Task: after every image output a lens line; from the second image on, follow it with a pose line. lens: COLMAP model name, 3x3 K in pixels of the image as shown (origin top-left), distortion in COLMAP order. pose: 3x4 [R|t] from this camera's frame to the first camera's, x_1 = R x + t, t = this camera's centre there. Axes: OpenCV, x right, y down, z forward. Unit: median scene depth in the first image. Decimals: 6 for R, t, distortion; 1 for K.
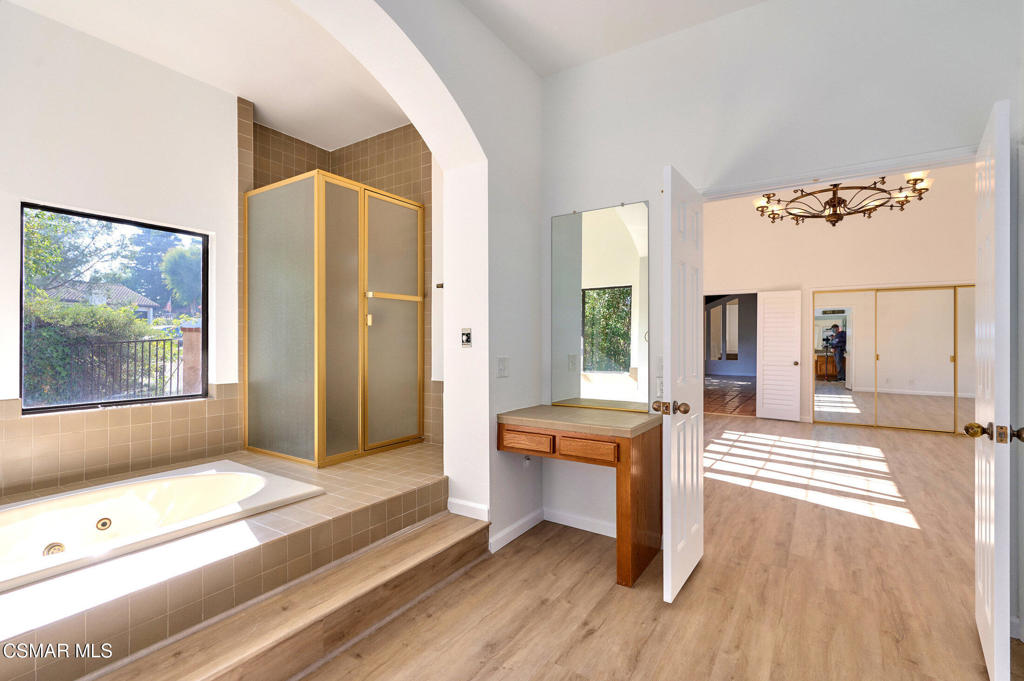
lens RADIAL K [[472.0, 0, 512.7], [0, 472.0, 337.2], [0, 0, 1]] dist [0.000718, -0.000045]
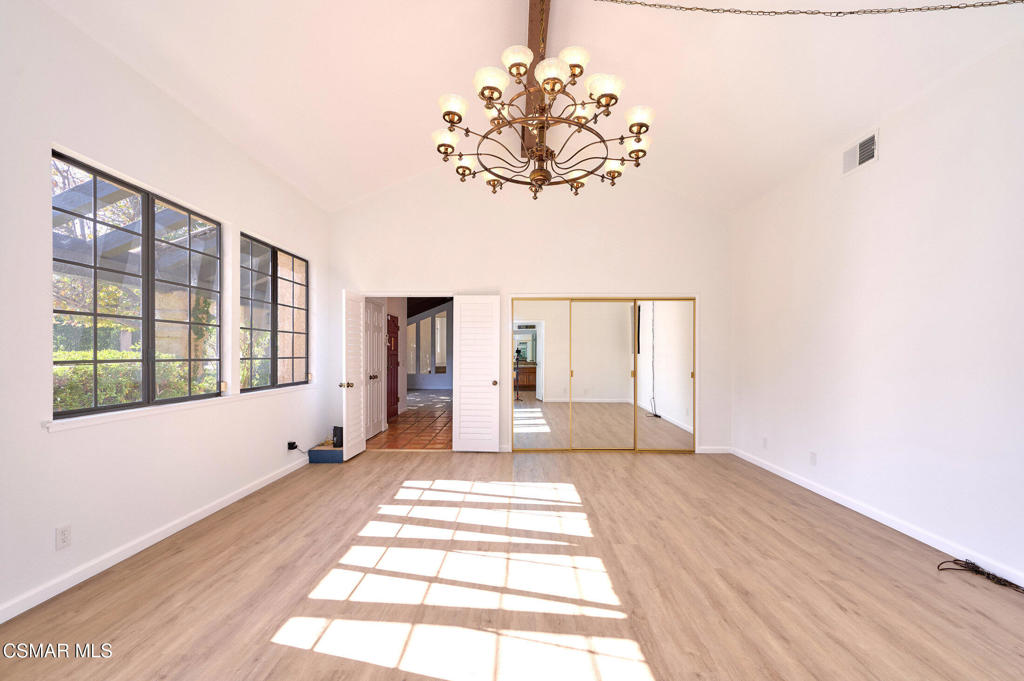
lens RADIAL K [[450.5, 0, 517.7], [0, 450.5, 352.6], [0, 0, 1]] dist [0.003141, 0.000763]
pose [[0.834506, -0.004279, 0.550983, 0.471936], [0.000012, 0.999970, 0.007747, -0.010538], [-0.550999, -0.006458, 0.834481, 0.758027]]
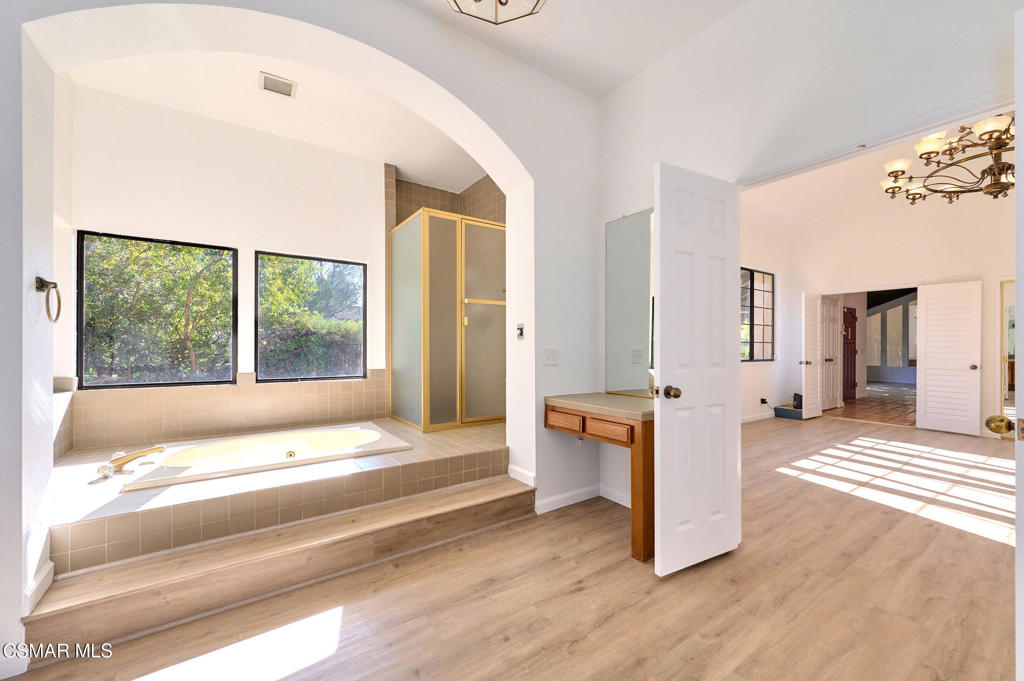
lens RADIAL K [[406.5, 0, 514.0], [0, 406.5, 344.4], [0, 0, 1]] dist [0.000437, 0.000181]
pose [[0.928732, -0.002590, -0.370744, 0.251418], [0.002587, 0.999997, -0.000506, 0.031385], [0.370744, -0.000489, 0.928735, 0.034200]]
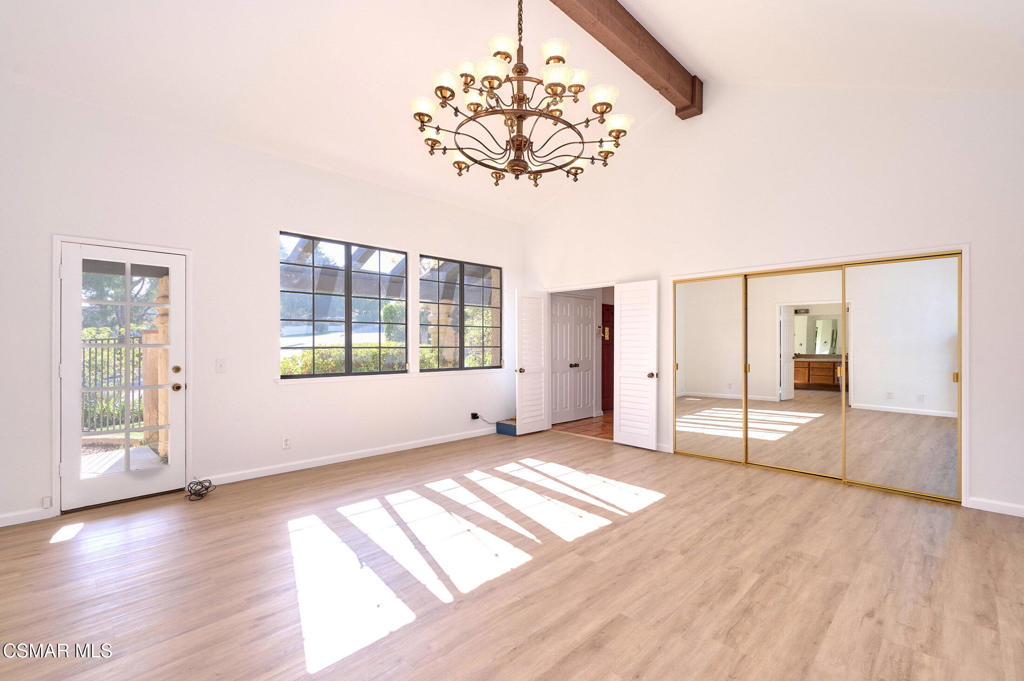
lens RADIAL K [[450.5, 0, 514.1], [0, 450.5, 347.6], [0, 0, 1]] dist [0.003141, 0.000763]
pose [[0.982862, -0.003911, -0.184300, 1.250689], [0.006362, 0.999899, 0.012710, -0.001199], [0.184231, -0.013664, 0.982788, 0.570971]]
